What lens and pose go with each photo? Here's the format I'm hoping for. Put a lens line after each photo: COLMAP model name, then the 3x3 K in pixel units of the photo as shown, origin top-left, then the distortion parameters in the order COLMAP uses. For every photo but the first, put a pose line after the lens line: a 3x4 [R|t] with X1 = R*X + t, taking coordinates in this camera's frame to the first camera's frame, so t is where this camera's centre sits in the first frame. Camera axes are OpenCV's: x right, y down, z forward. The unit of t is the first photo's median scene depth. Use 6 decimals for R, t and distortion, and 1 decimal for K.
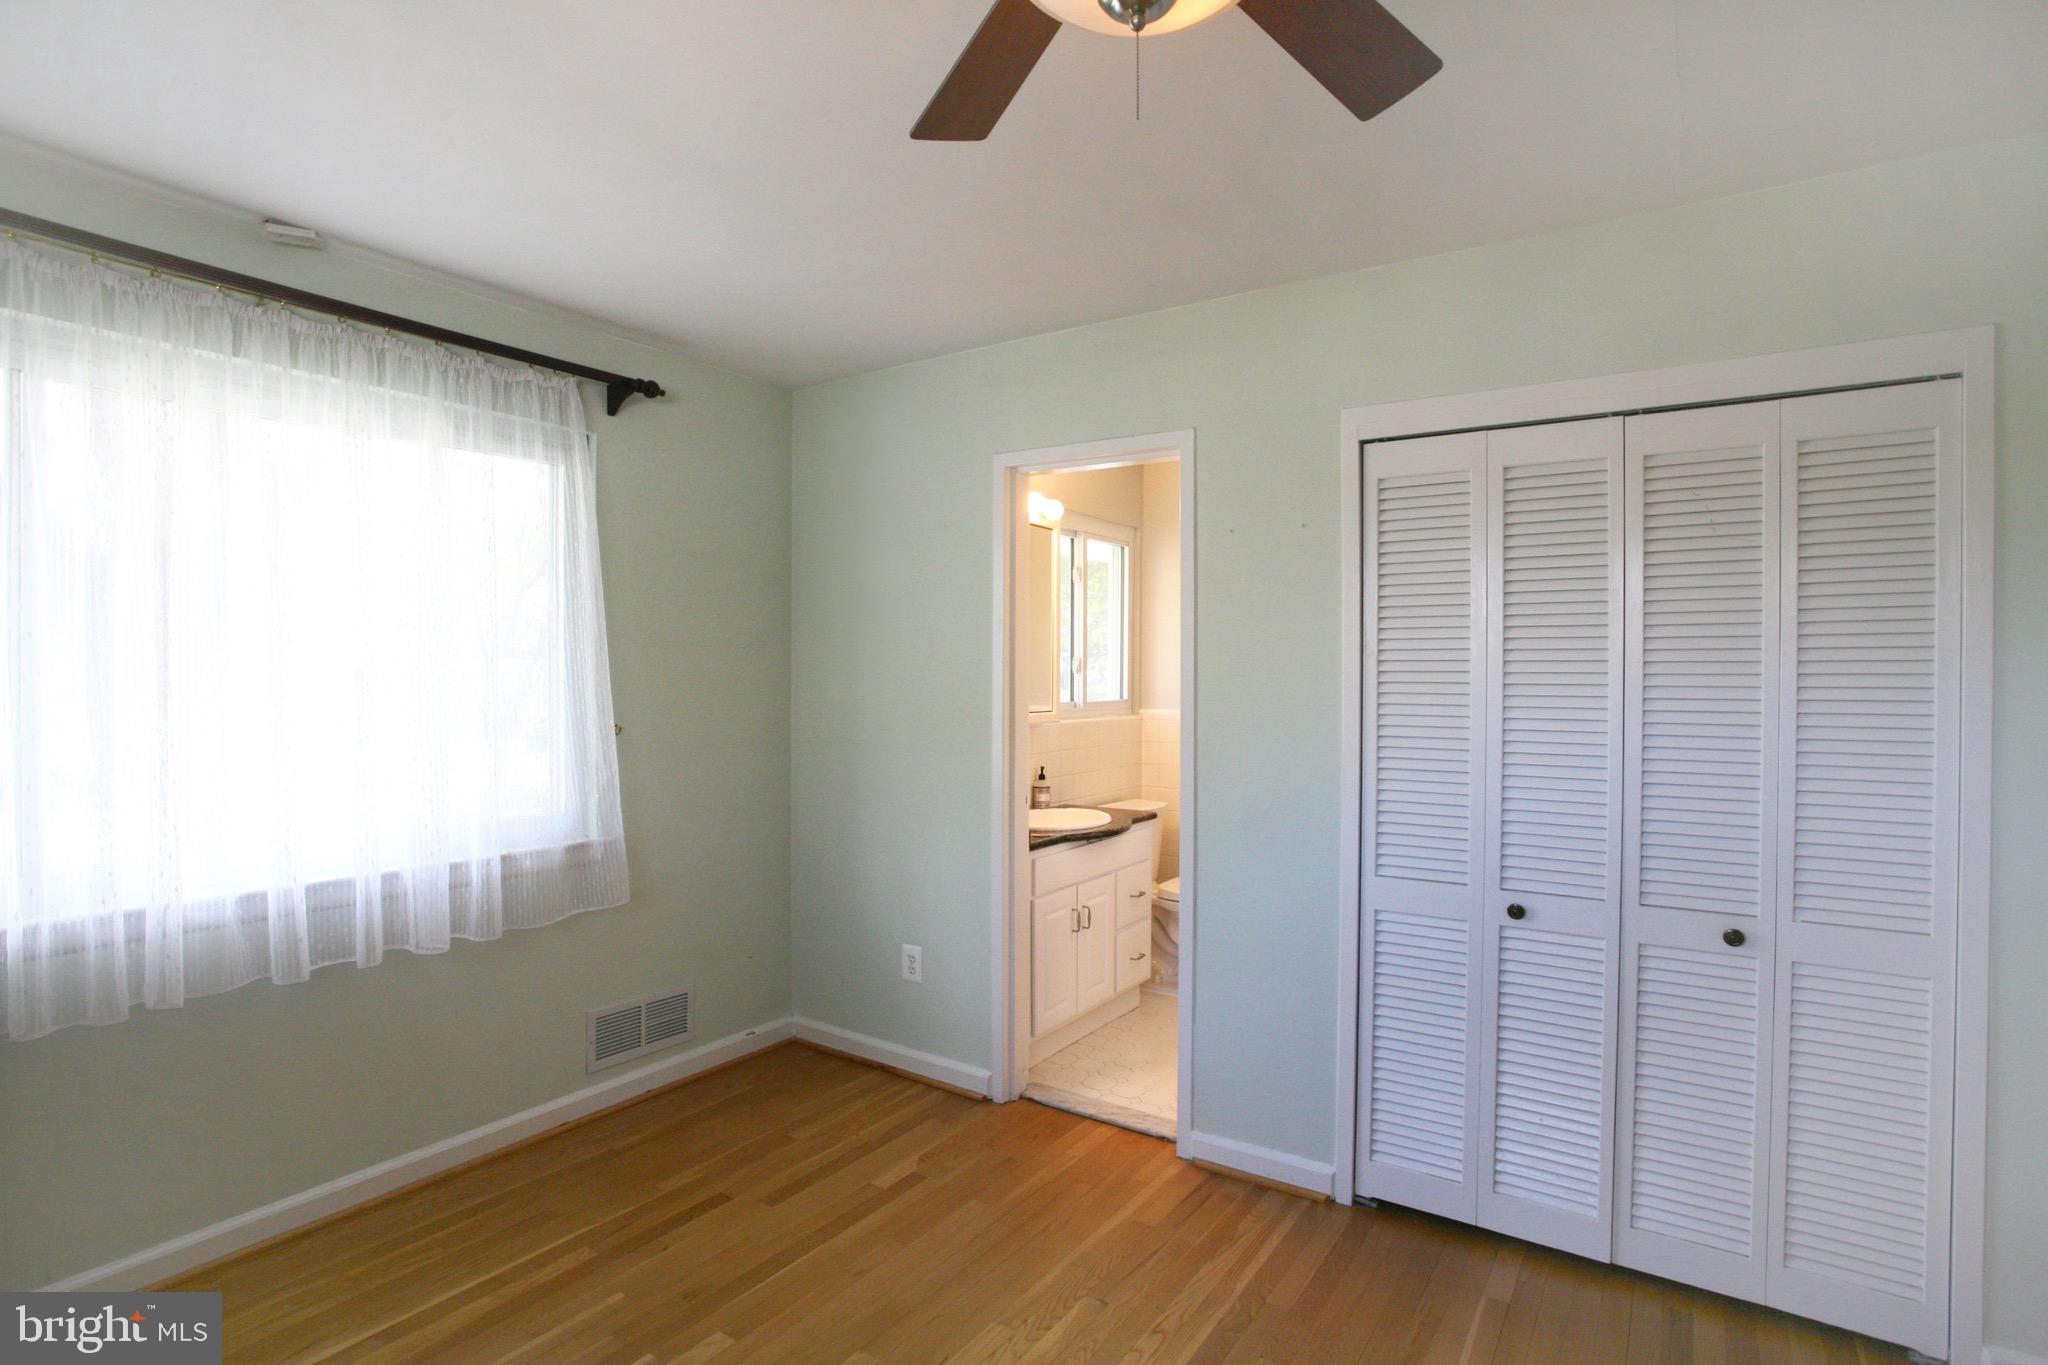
lens RADIAL K [[996.4, 0, 1035.7], [0, 996.4, 682.3], [0, 0, 1]] dist [-0.087106, 0.037179]
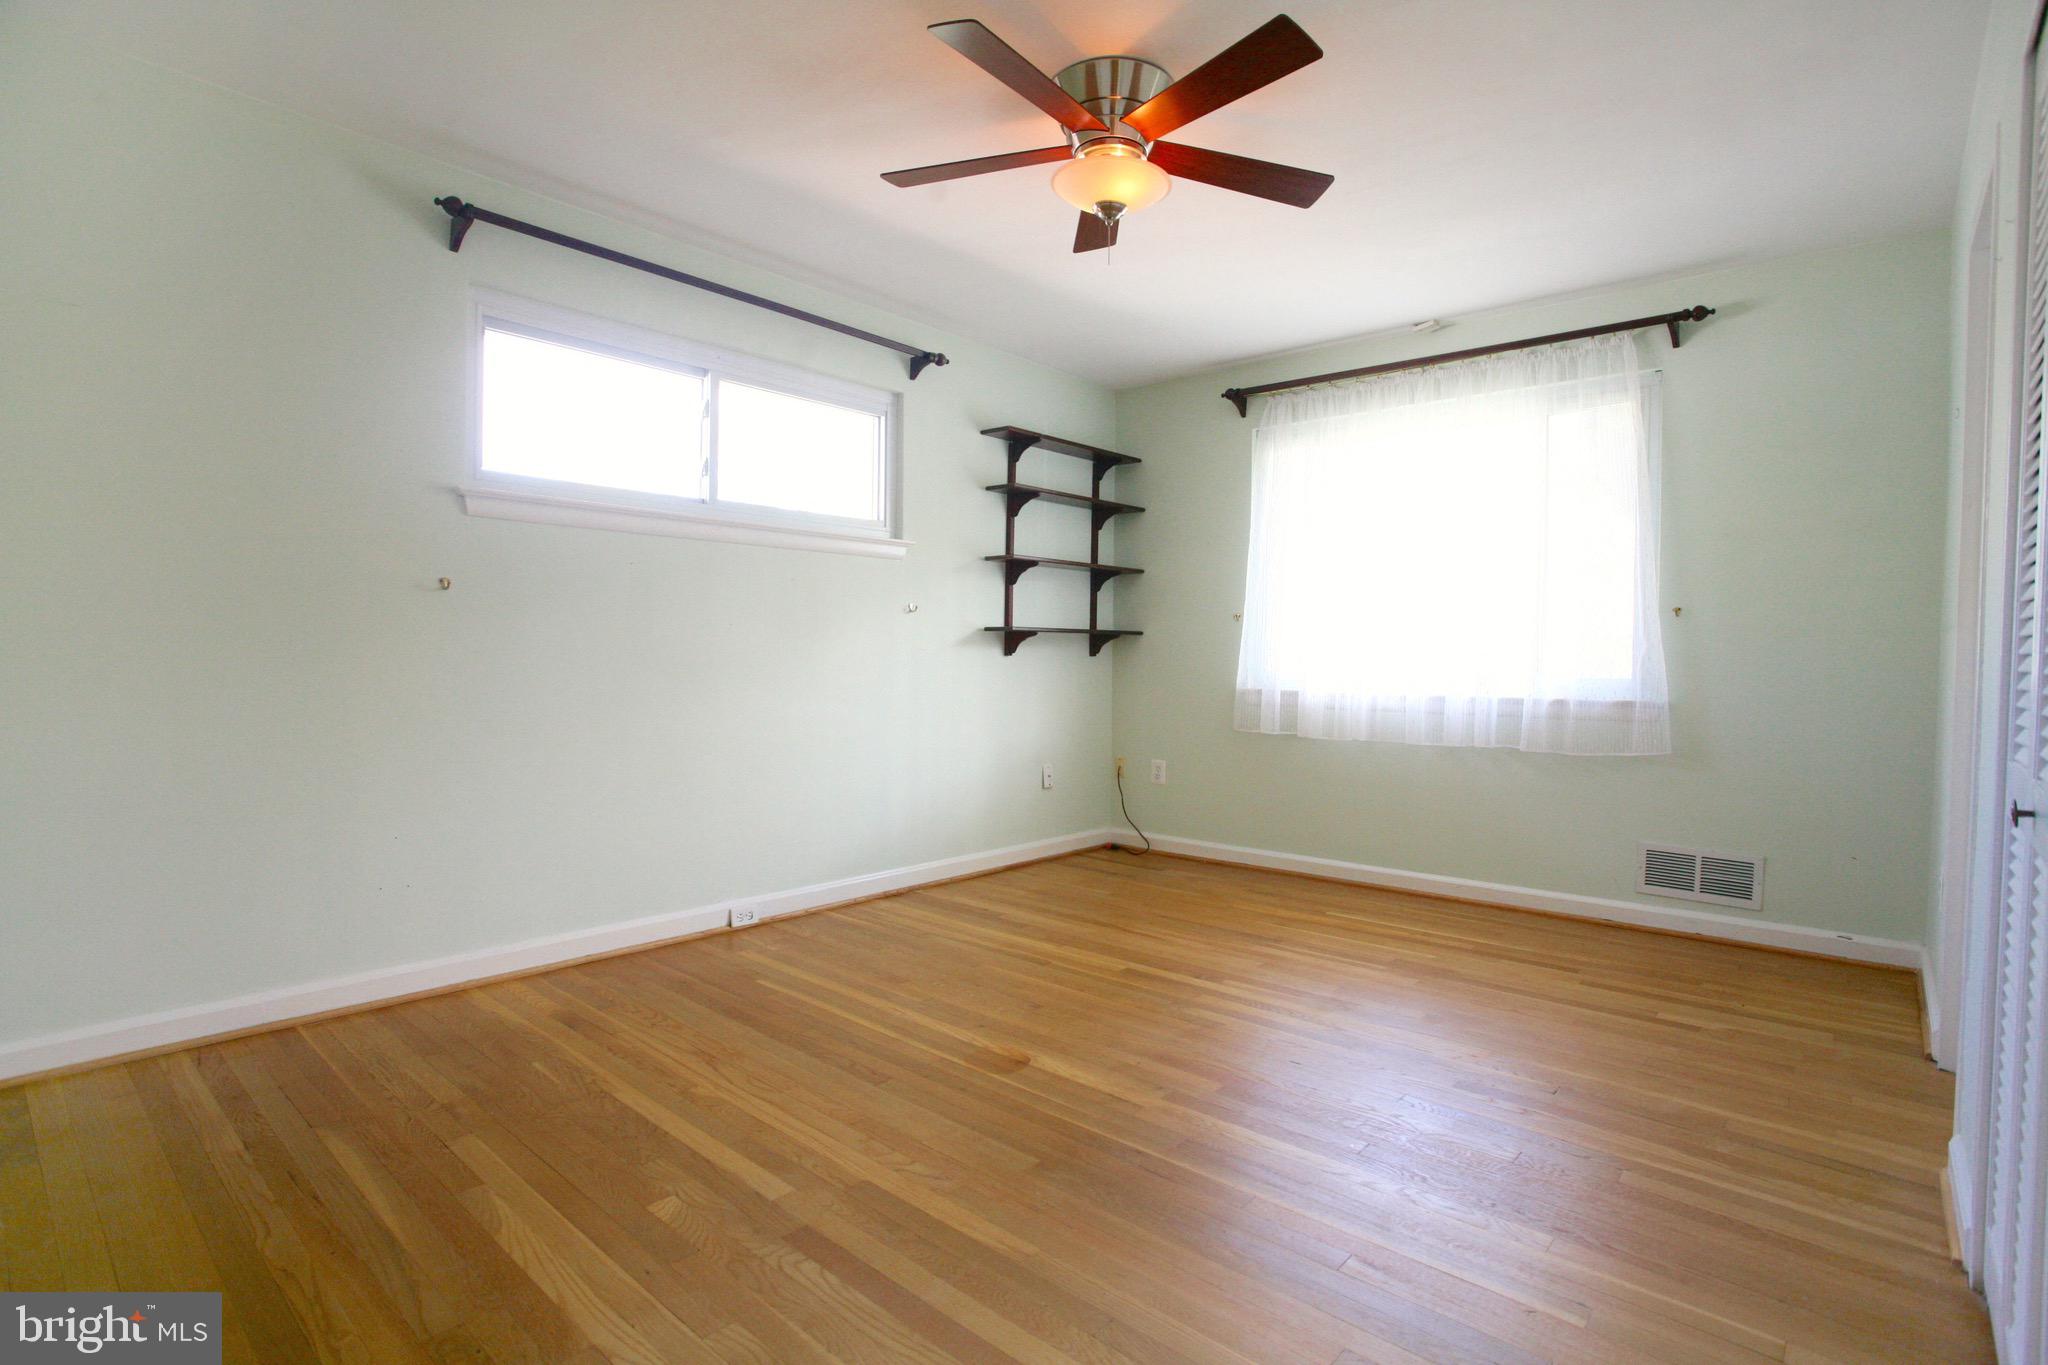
lens RADIAL K [[996.4, 0, 1035.7], [0, 996.4, 682.3], [0, 0, 1]] dist [-0.087106, 0.037179]
pose [[-0.129030, 0.019825, -0.991443, 0.546850], [-0.019752, 0.999550, 0.022558, 0.080798], [0.991444, 0.022493, -0.128580, 0.255073]]
